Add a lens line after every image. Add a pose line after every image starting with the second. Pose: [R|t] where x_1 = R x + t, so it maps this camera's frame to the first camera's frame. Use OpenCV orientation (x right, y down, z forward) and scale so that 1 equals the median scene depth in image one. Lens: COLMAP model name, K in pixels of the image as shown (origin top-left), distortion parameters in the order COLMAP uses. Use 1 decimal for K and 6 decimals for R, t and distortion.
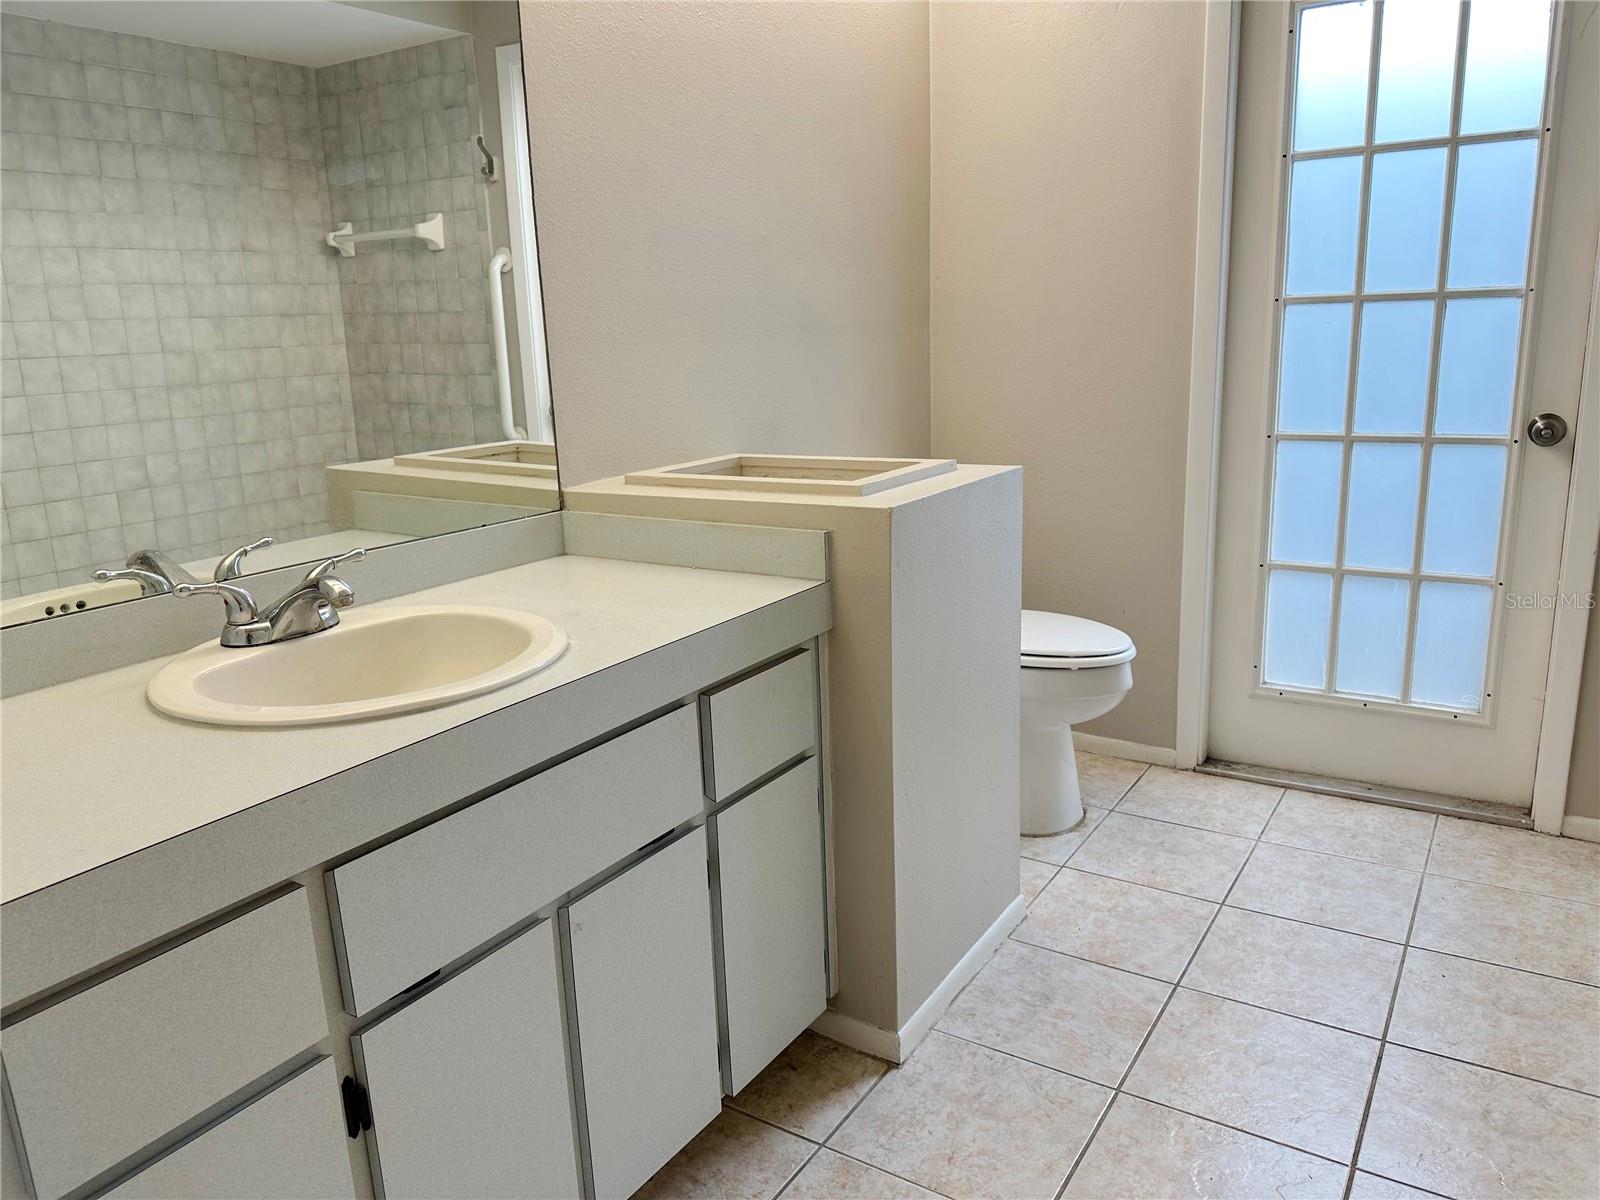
lens RADIAL K [[1154.9, 0, 831.4], [0, 1154.9, 595.4], [0, 0, 1]] dist [0.112729, -0.124632]
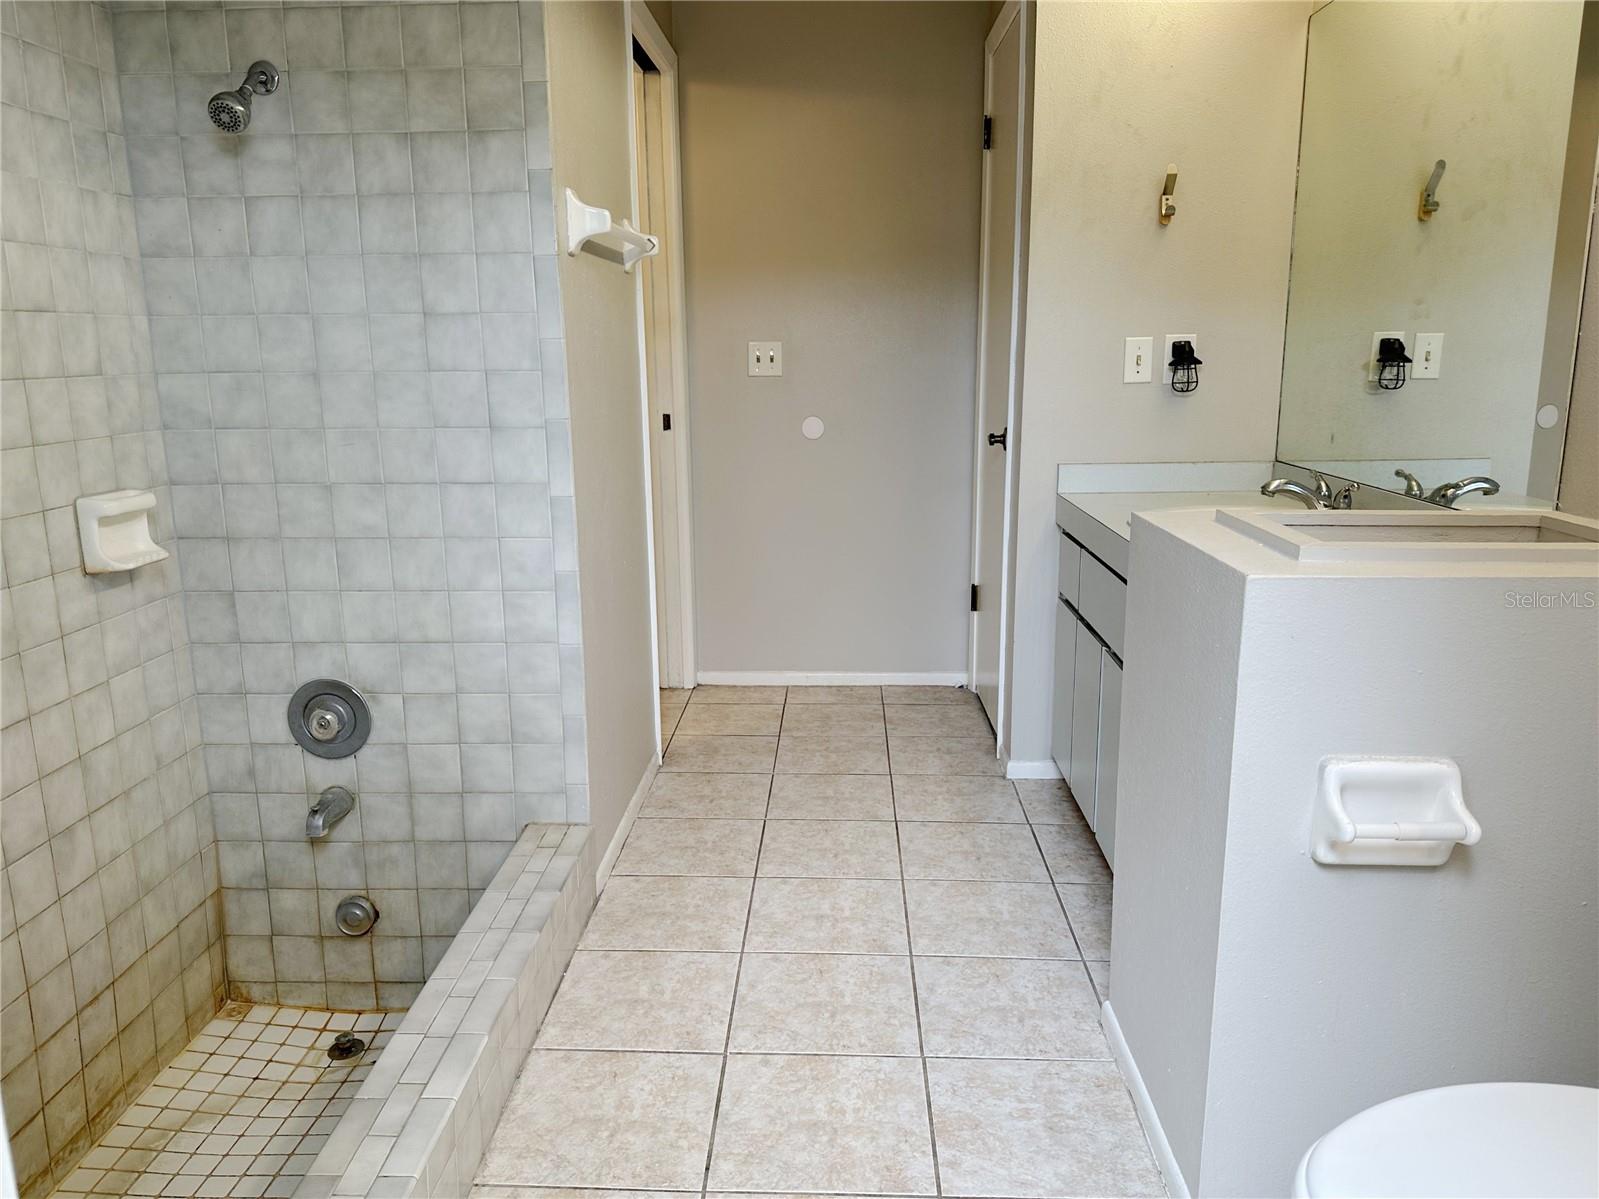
lens RADIAL K [[1125.8, 0, 799.5], [0, 1125.8, 599.5], [0, 0, 1]] dist [0.113933, -0.240462]
pose [[-0.867311, 0.150262, -0.474546, 0.568080], [-0.074971, 0.903040, 0.422963, -0.290988], [0.492089, 0.402418, -0.771951, 1.157565]]
